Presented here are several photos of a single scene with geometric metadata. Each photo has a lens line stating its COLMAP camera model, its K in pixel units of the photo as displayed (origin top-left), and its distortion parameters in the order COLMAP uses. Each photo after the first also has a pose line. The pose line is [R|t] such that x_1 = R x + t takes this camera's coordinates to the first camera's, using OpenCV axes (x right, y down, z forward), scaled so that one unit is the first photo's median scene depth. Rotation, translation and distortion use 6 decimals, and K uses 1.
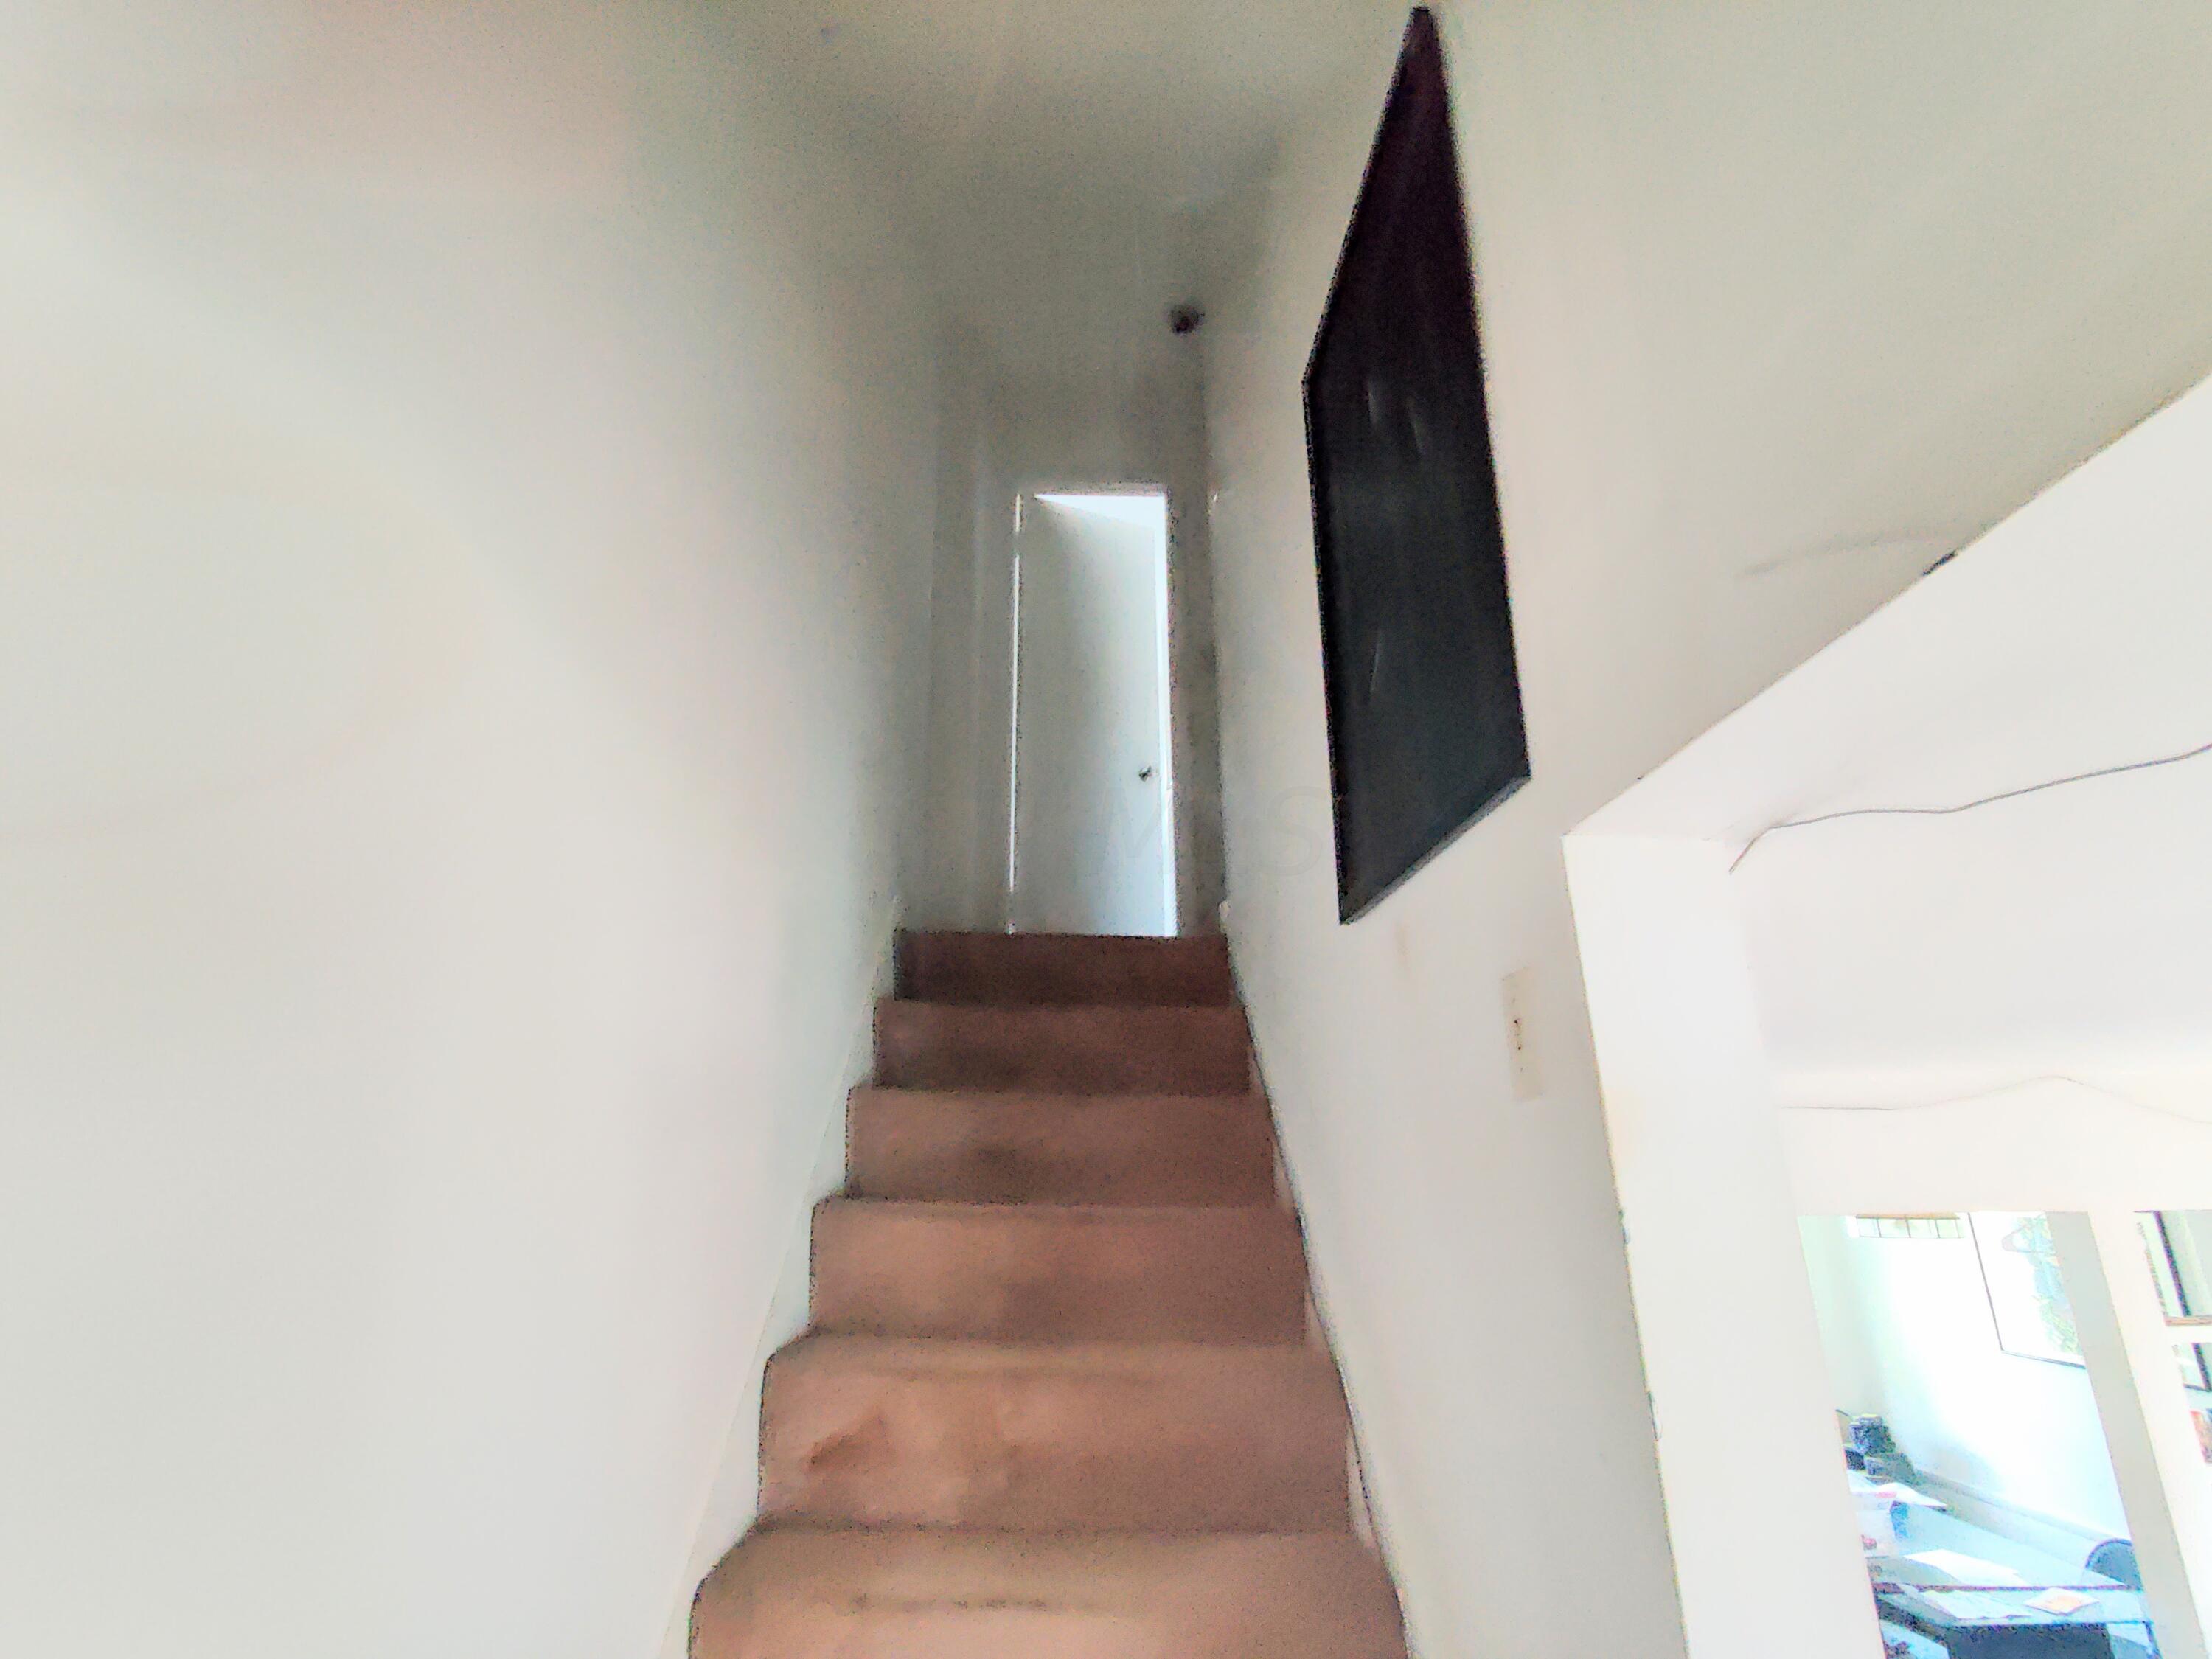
lens RADIAL K [[1090.5, 0, 1109.8], [0, 1090.5, 824.1], [0, 0, 1]] dist [0.003776, 0.001472]
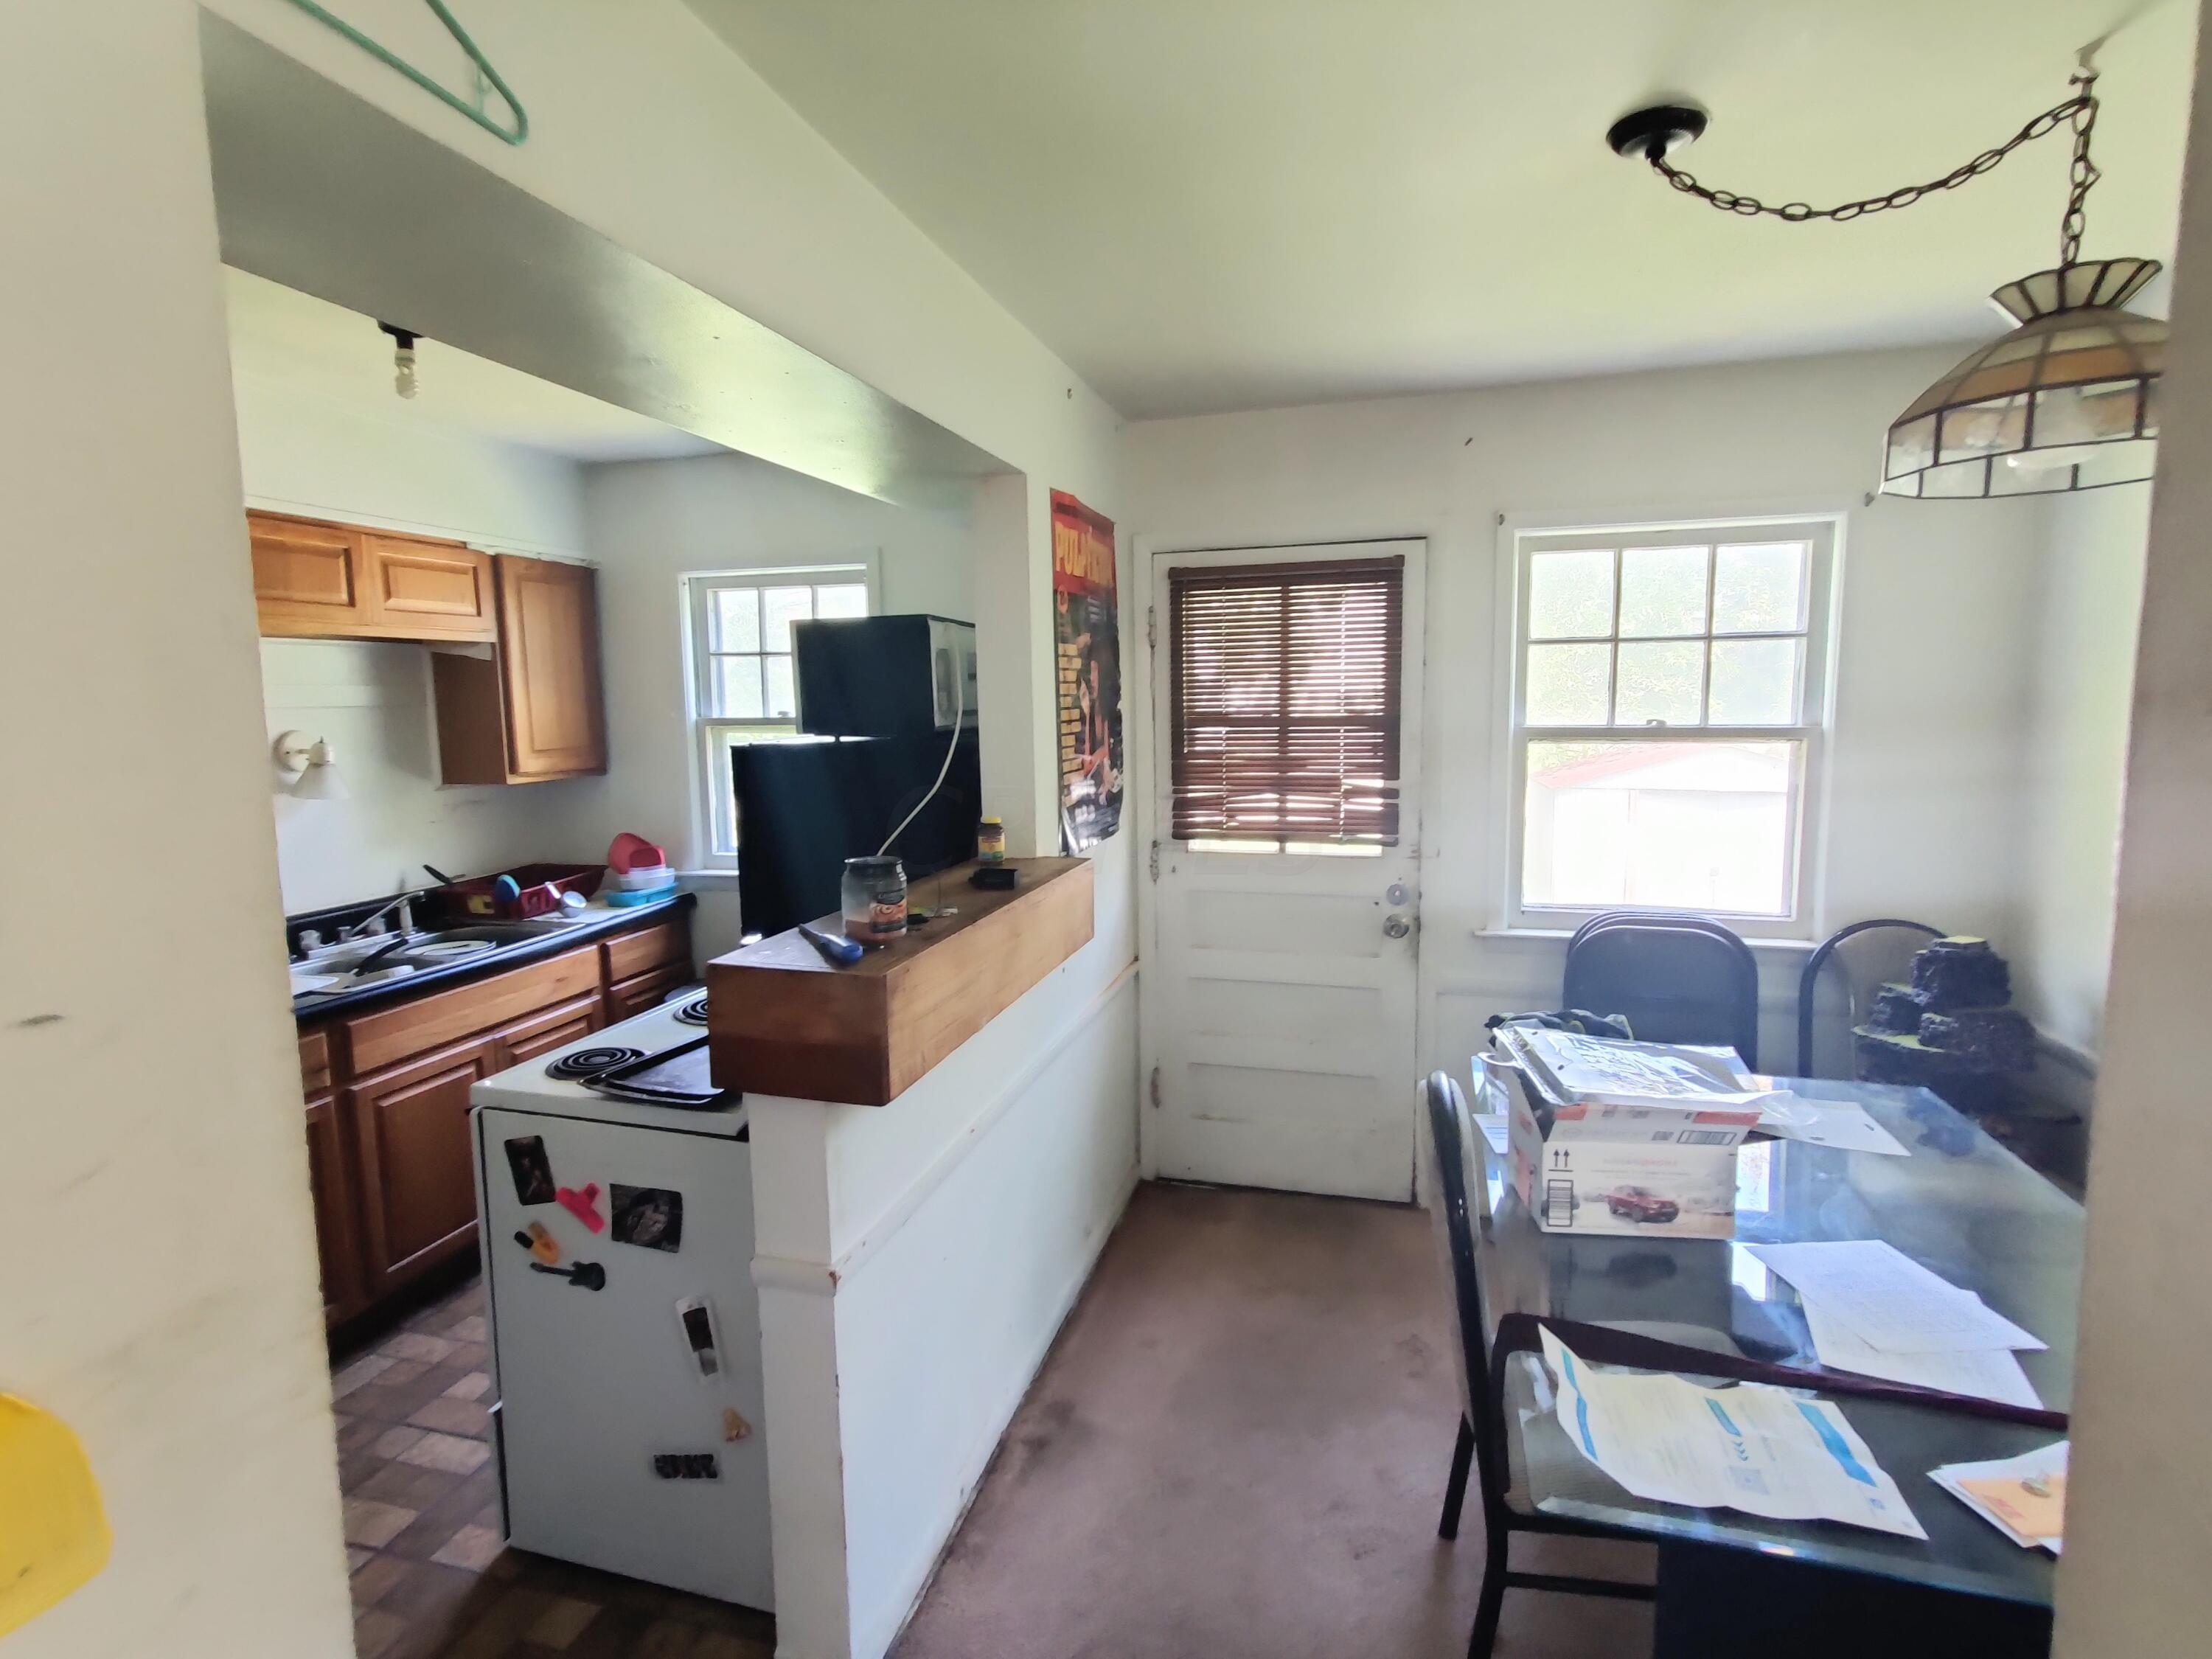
lens RADIAL K [[1090.5, 0, 1097.1], [0, 1090.5, 822.5], [0, 0, 1]] dist [0.003776, 0.001472]
pose [[0.957374, 0.036486, -0.286538, 0.535323], [0.086513, 0.910232, 0.404960, 0.308417], [0.275592, -0.412487, 0.868276, 0.578984]]
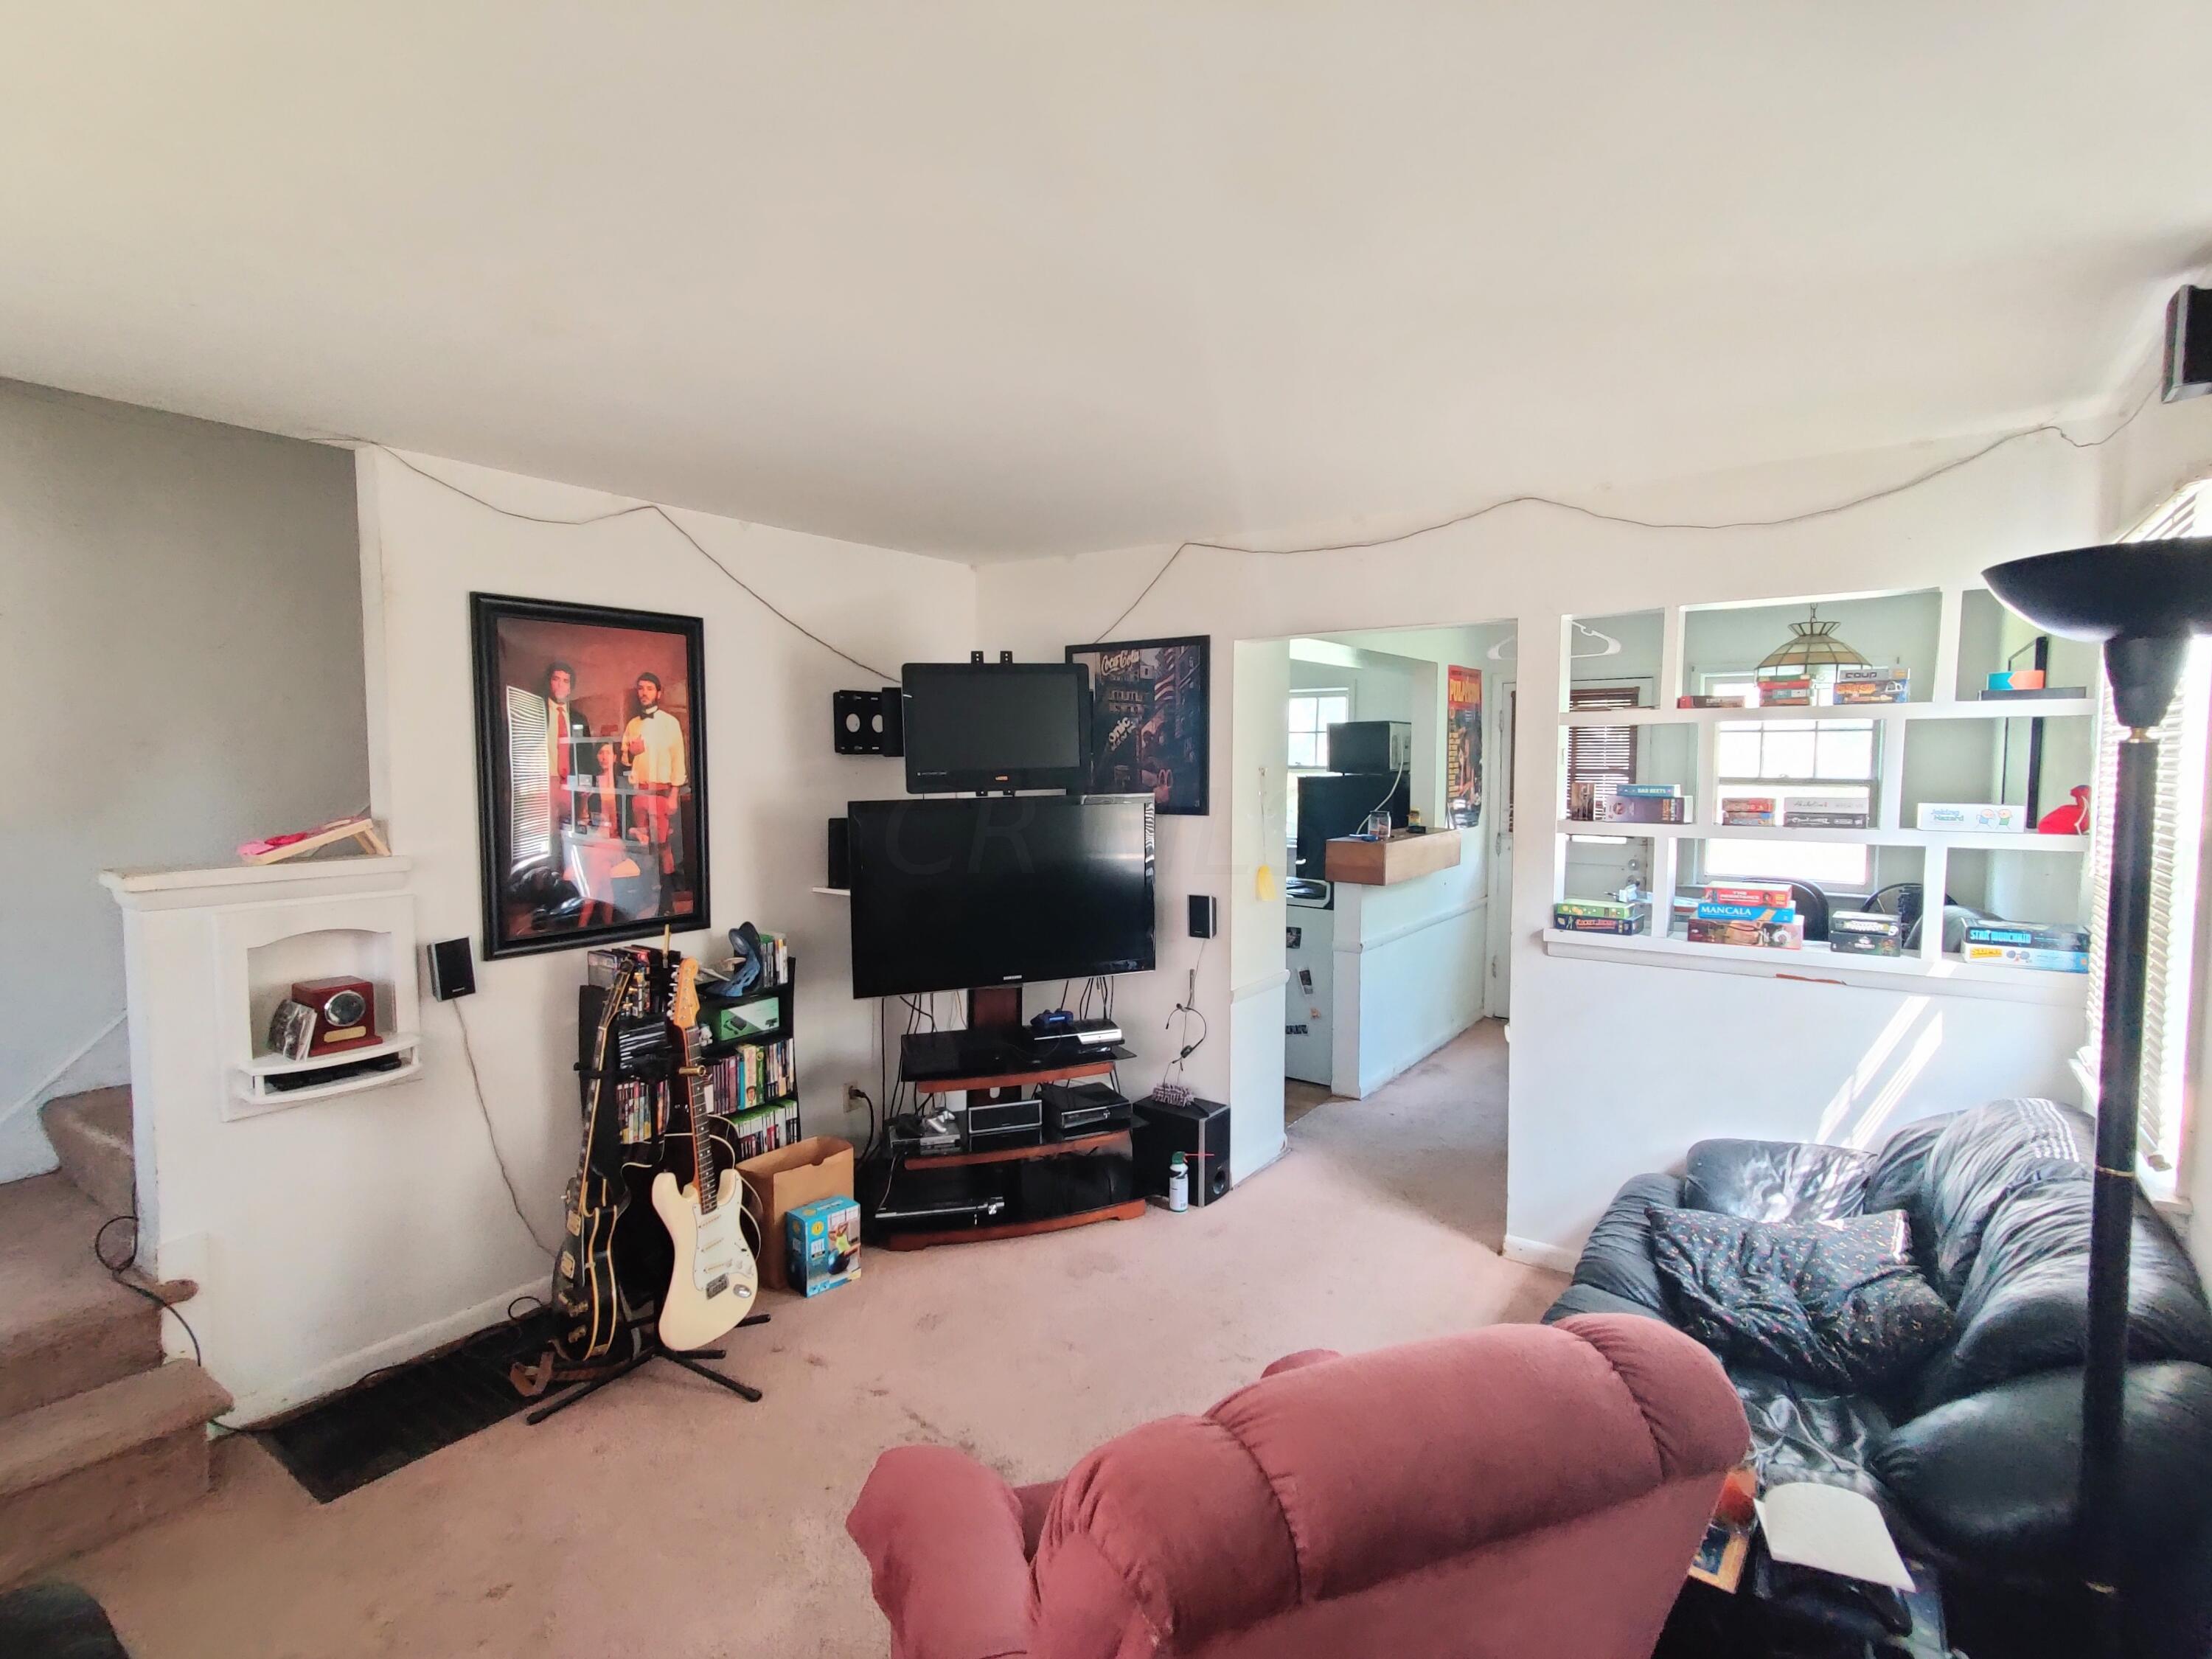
lens RADIAL K [[1090.5, 0, 1099.9], [0, 1090.5, 839.9], [0, 0, 1]] dist [0.003776, 0.001472]
pose [[0.798833, 0.066266, -0.597892, 0.786200], [0.173024, 0.926602, 0.333873, 0.077890], [0.576133, -0.370158, 0.728734, -0.082774]]
